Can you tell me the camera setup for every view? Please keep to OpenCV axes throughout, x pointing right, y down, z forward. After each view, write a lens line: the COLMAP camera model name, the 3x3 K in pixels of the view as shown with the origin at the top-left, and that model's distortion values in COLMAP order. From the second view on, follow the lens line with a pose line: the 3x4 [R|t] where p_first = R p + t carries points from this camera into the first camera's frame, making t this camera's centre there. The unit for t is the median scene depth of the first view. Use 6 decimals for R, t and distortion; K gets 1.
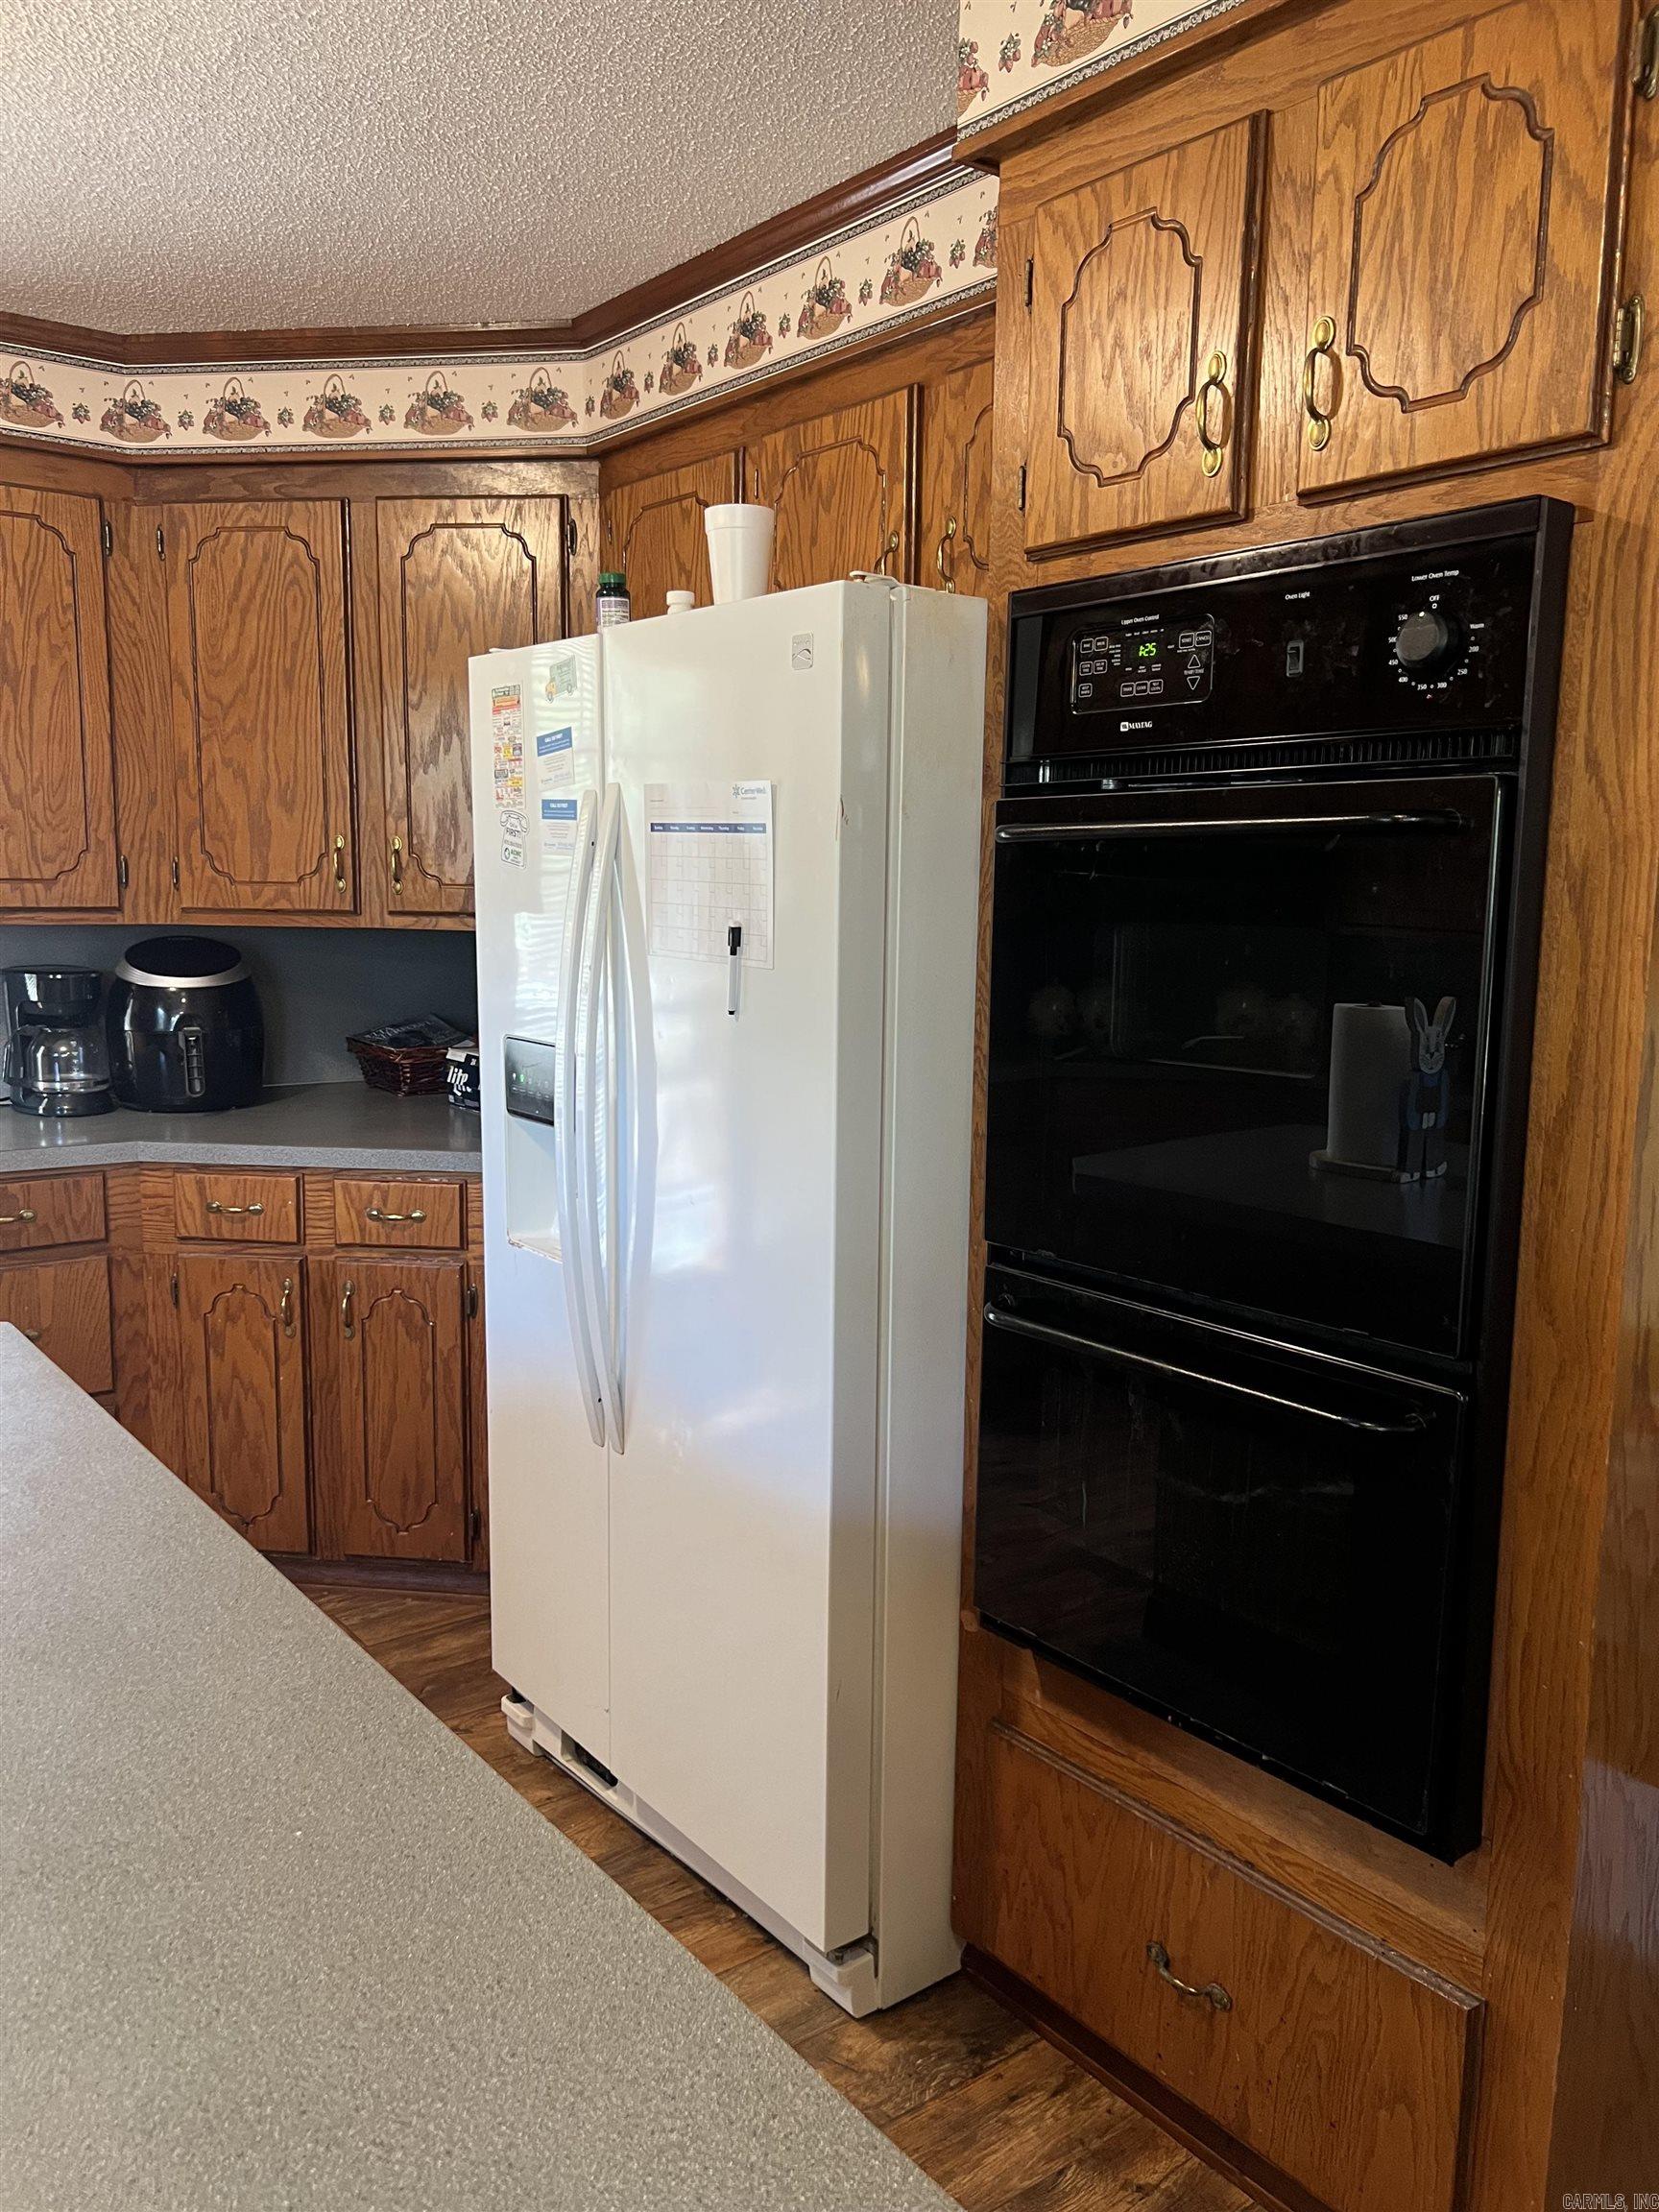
lens RADIAL K [[1674.9, 0, 829.4], [0, 1674.9, 1109.3], [0, 0, 1]] dist [0.016590, 0.003747]
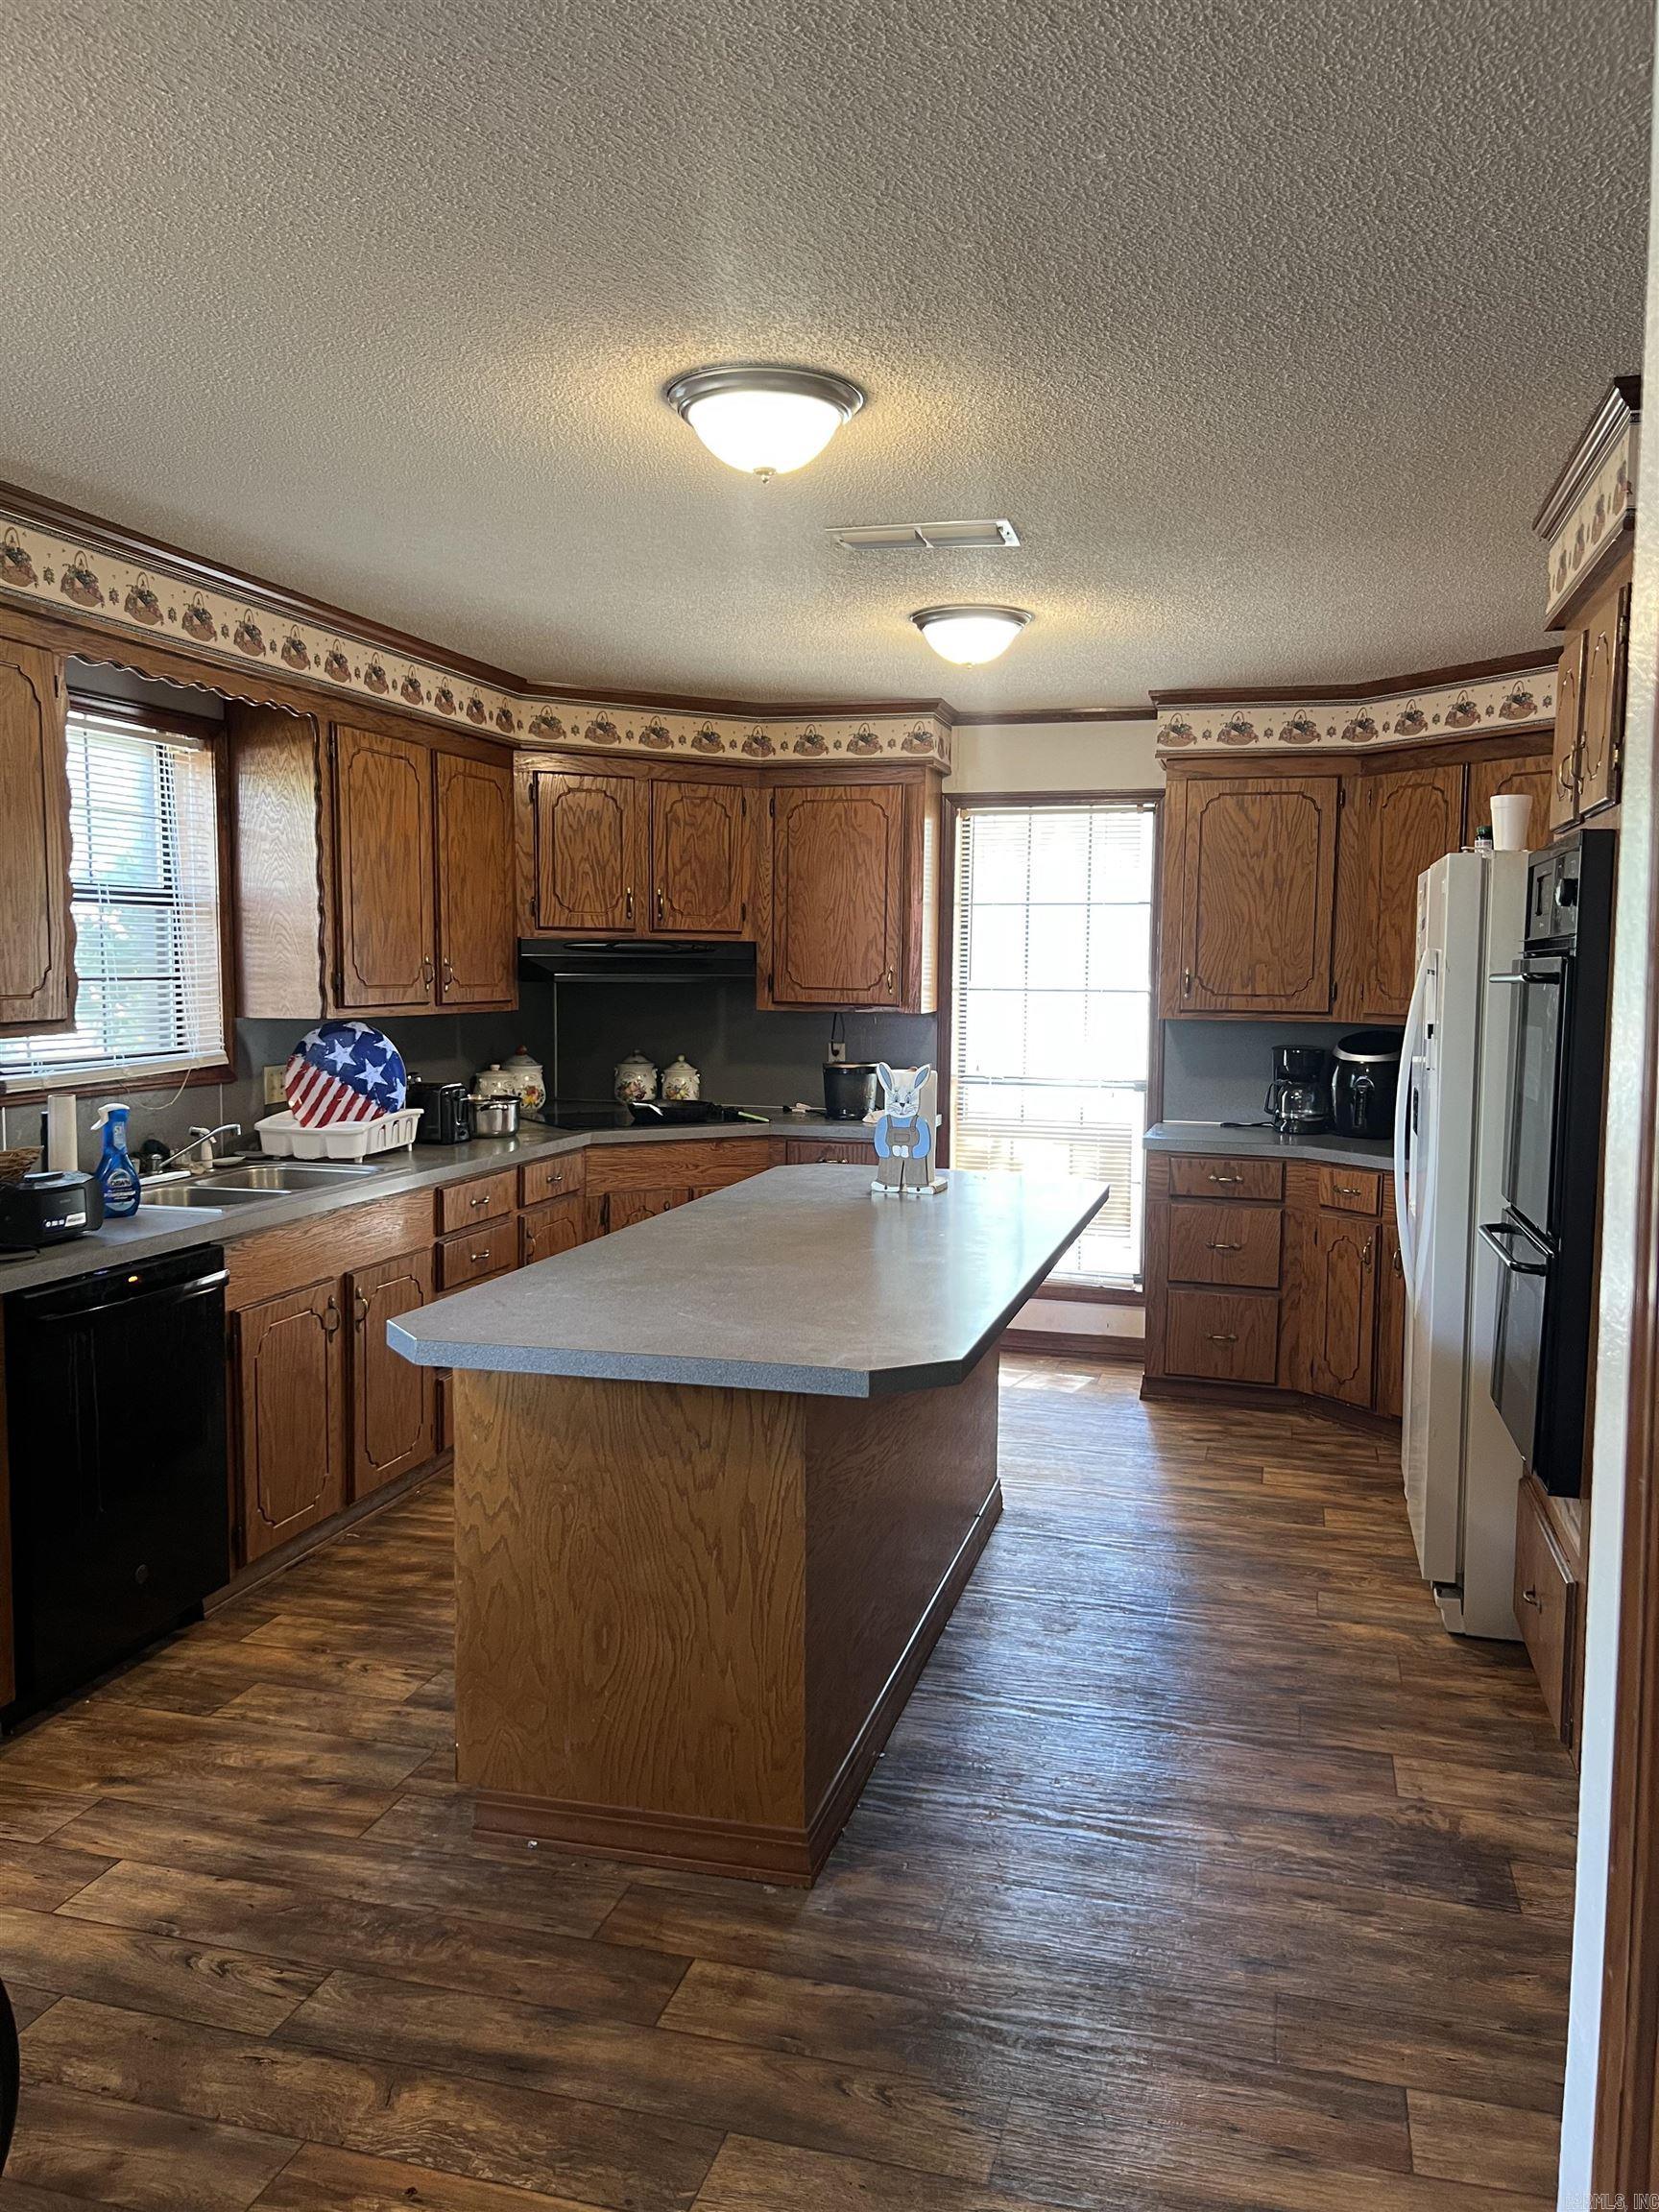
lens RADIAL K [[1674.9, 0, 830.3], [0, 1674.9, 1111.4], [0, 0, 1]] dist [0.016590, 0.003747]
pose [[0.602008, 0.066648, -0.795704, 0.646964], [-0.118550, 0.992927, -0.006524, 0.051254], [0.789641, 0.098258, 0.605651, -0.422304]]
